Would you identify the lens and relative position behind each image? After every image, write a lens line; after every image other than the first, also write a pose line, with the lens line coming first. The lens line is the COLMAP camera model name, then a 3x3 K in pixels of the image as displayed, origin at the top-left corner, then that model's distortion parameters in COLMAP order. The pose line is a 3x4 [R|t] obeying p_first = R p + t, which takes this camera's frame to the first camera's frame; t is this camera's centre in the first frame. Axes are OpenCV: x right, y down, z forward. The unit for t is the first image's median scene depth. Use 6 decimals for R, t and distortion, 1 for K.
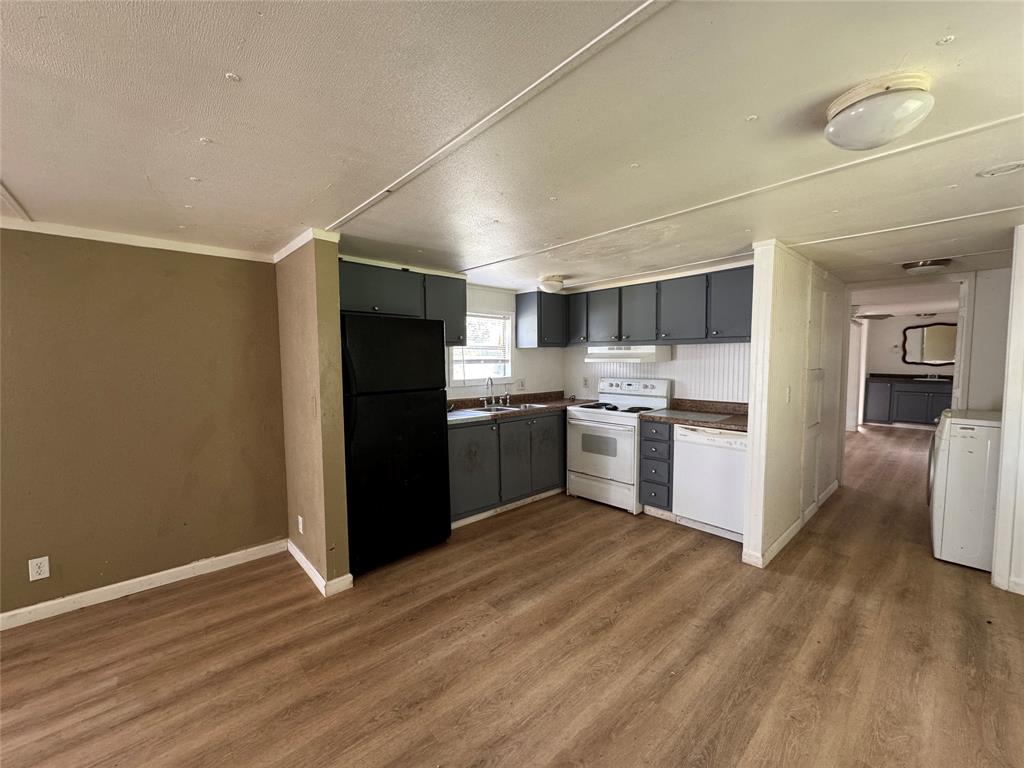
lens RADIAL K [[405.7, 0, 514.6], [0, 405.7, 386.1], [0, 0, 1]] dist [-0.001530, -0.000637]
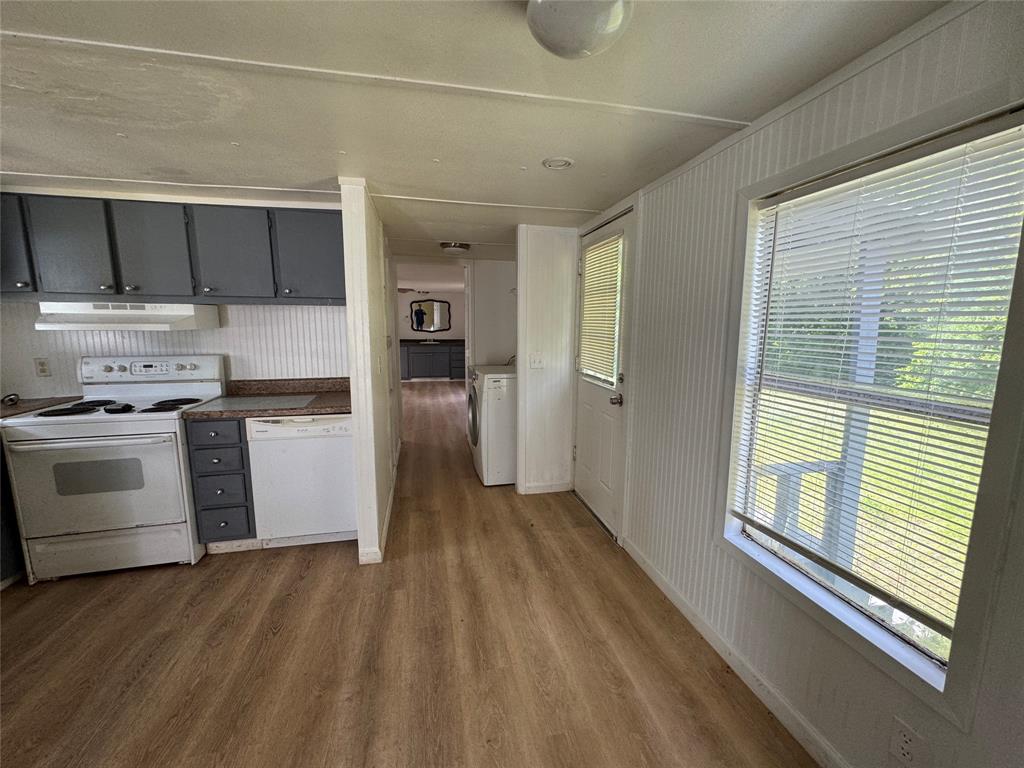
lens RADIAL K [[405.7, 0, 510.0], [0, 405.7, 384.6], [0, 0, 1]] dist [-0.001530, -0.000637]
pose [[0.498926, -0.117323, 0.858667, 0.026736], [0.052581, 0.993067, 0.105135, -0.015420], [-0.865048, -0.007305, 0.501635, 0.263862]]
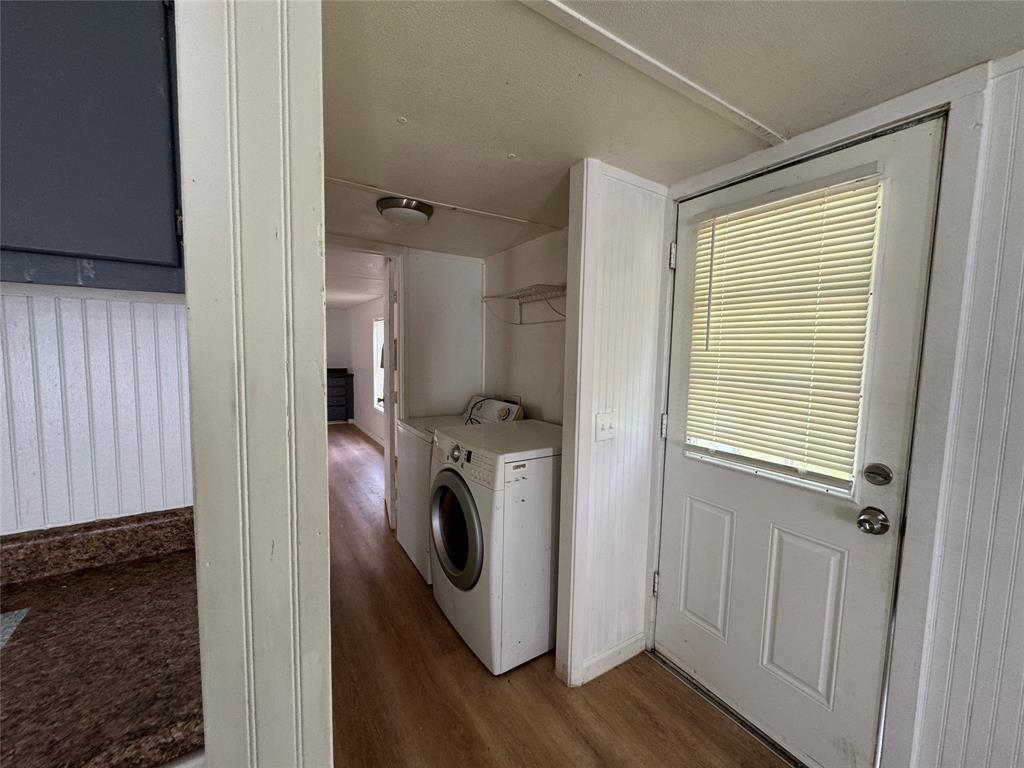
lens RADIAL K [[405.7, 0, 510.5], [0, 405.7, 388.0], [0, 0, 1]] dist [-0.001530, -0.000637]
pose [[0.172788, -0.077234, 0.981926, 0.406274], [0.048060, 0.996395, 0.069915, -0.056684], [-0.983786, 0.035111, 0.175877, 0.750564]]
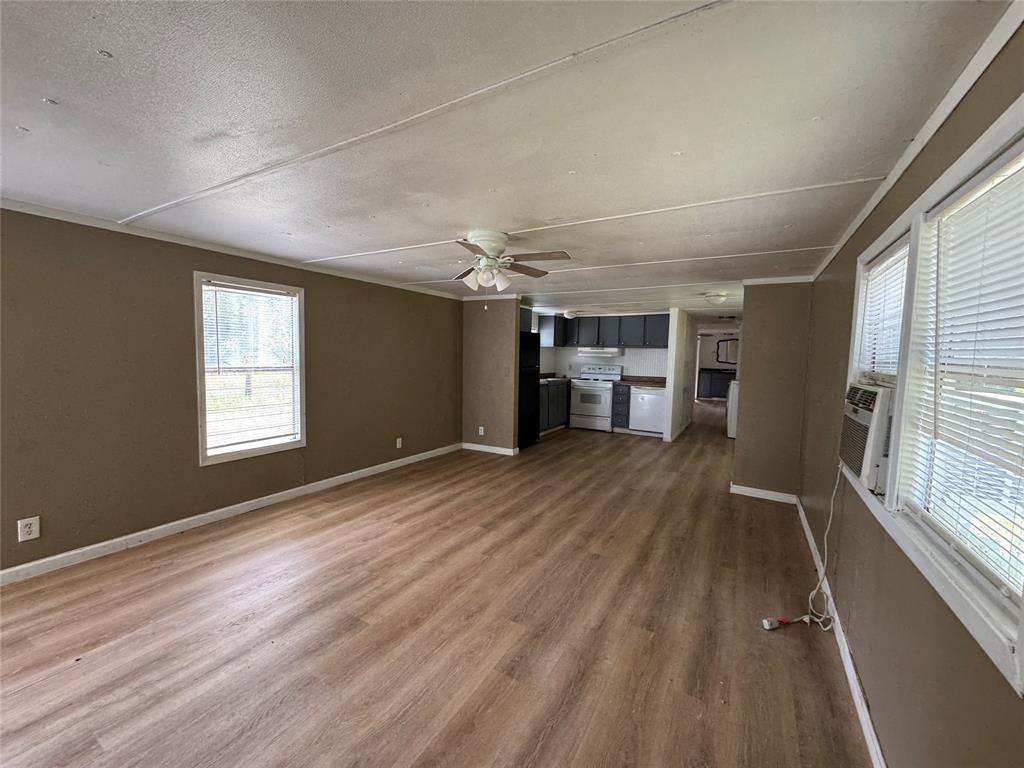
lens RADIAL K [[405.7, 0, 514.5], [0, 405.7, 384.9], [0, 0, 1]] dist [-0.001530, -0.000637]
pose [[0.953874, 0.005562, 0.300155, -0.866086], [-0.008057, 0.999943, 0.007075, 0.082243], [-0.300099, -0.009167, 0.953864, -0.883349]]
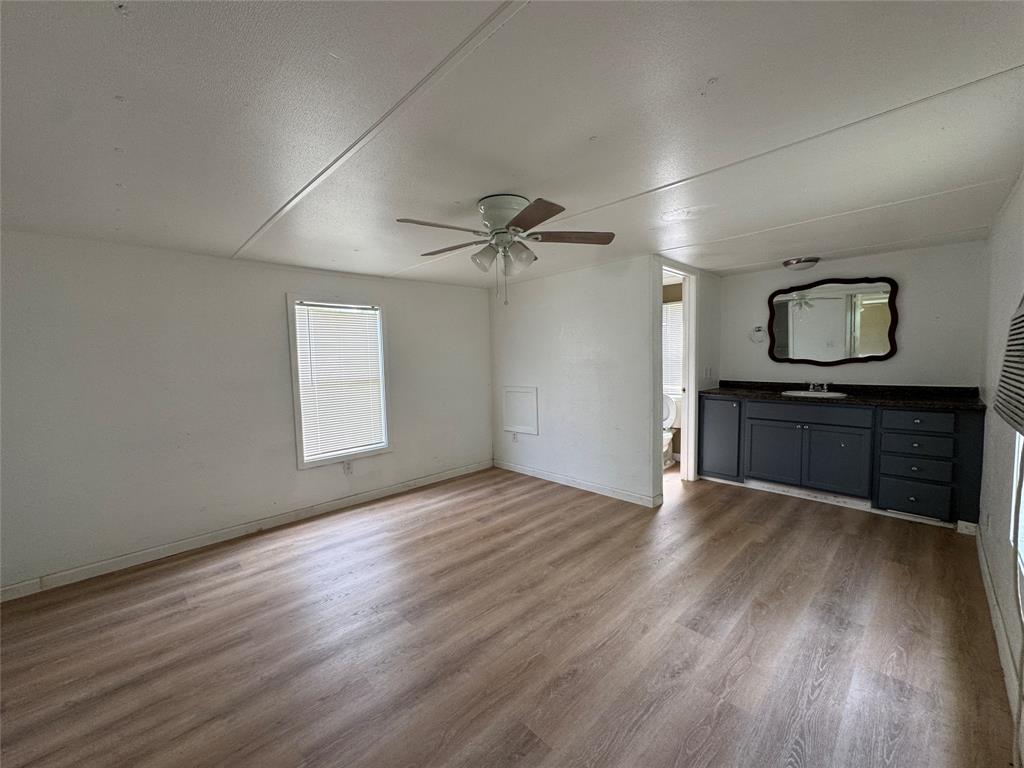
lens RADIAL K [[405.7, 0, 512.8], [0, 405.7, 386.3], [0, 0, 1]] dist [-0.001530, -0.000637]
pose [[0.999728, -0.012692, 0.019586, 1.541513], [0.012767, 0.999912, -0.003733, -0.065777], [-0.019537, 0.003982, 0.999801, 1.214498]]
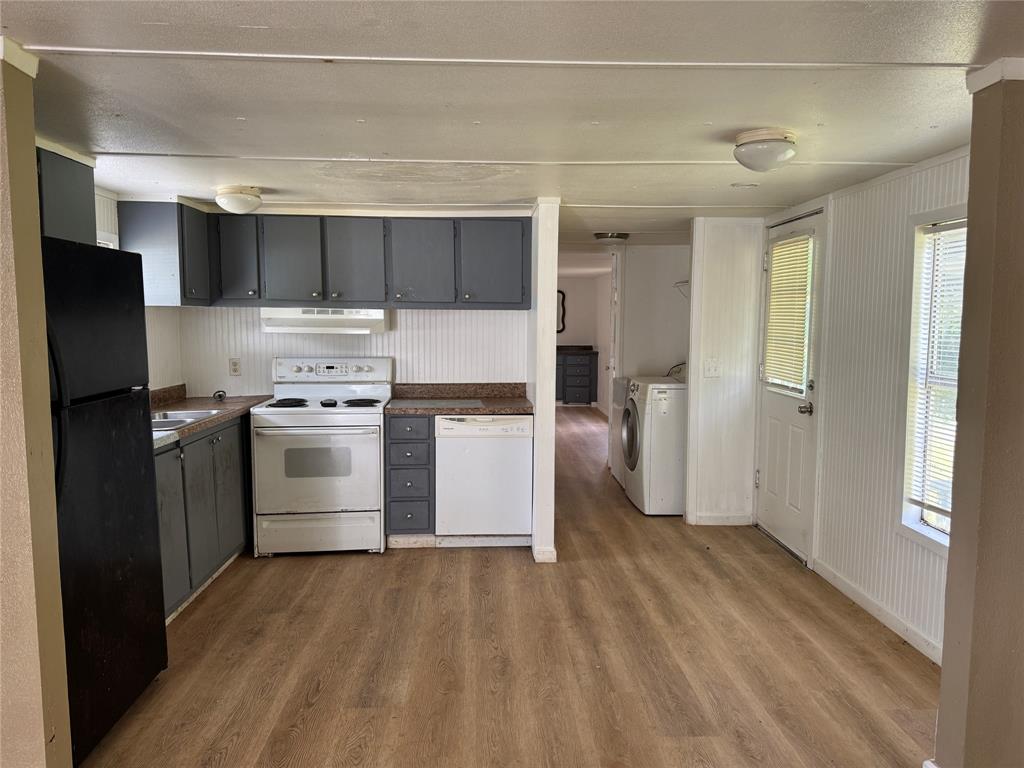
lens RADIAL K [[711.6, 0, 509.4], [0, 711.6, 388.1], [0, 0, 1]] dist [0.054815, -0.073346]
pose [[0.641046, -0.062626, 0.764944, -0.549756], [0.045087, 0.998017, 0.043923, -0.009953], [-0.766177, 0.006333, 0.642598, 0.049751]]
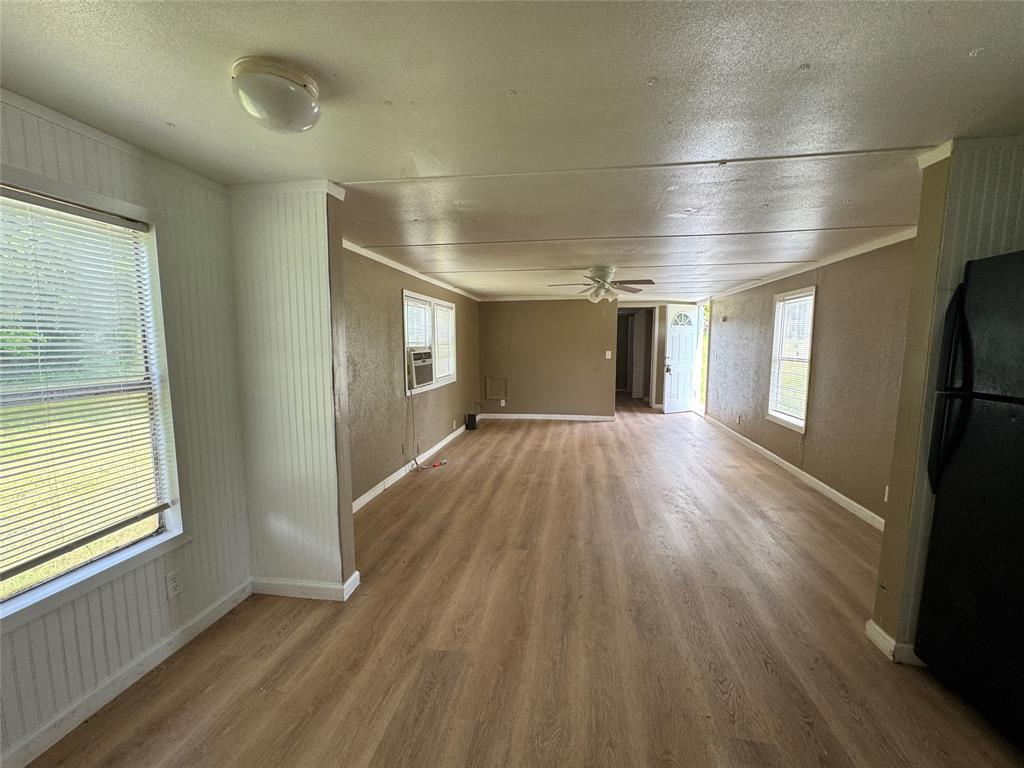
lens RADIAL K [[405.7, 0, 512.5], [0, 405.7, 383.1], [0, 0, 1]] dist [-0.001530, -0.000637]
pose [[-0.785043, 0.068467, -0.615646, 0.409207], [-0.041195, 0.985902, 0.162174, -0.052300], [0.618070, 0.152675, -0.771155, 0.840854]]
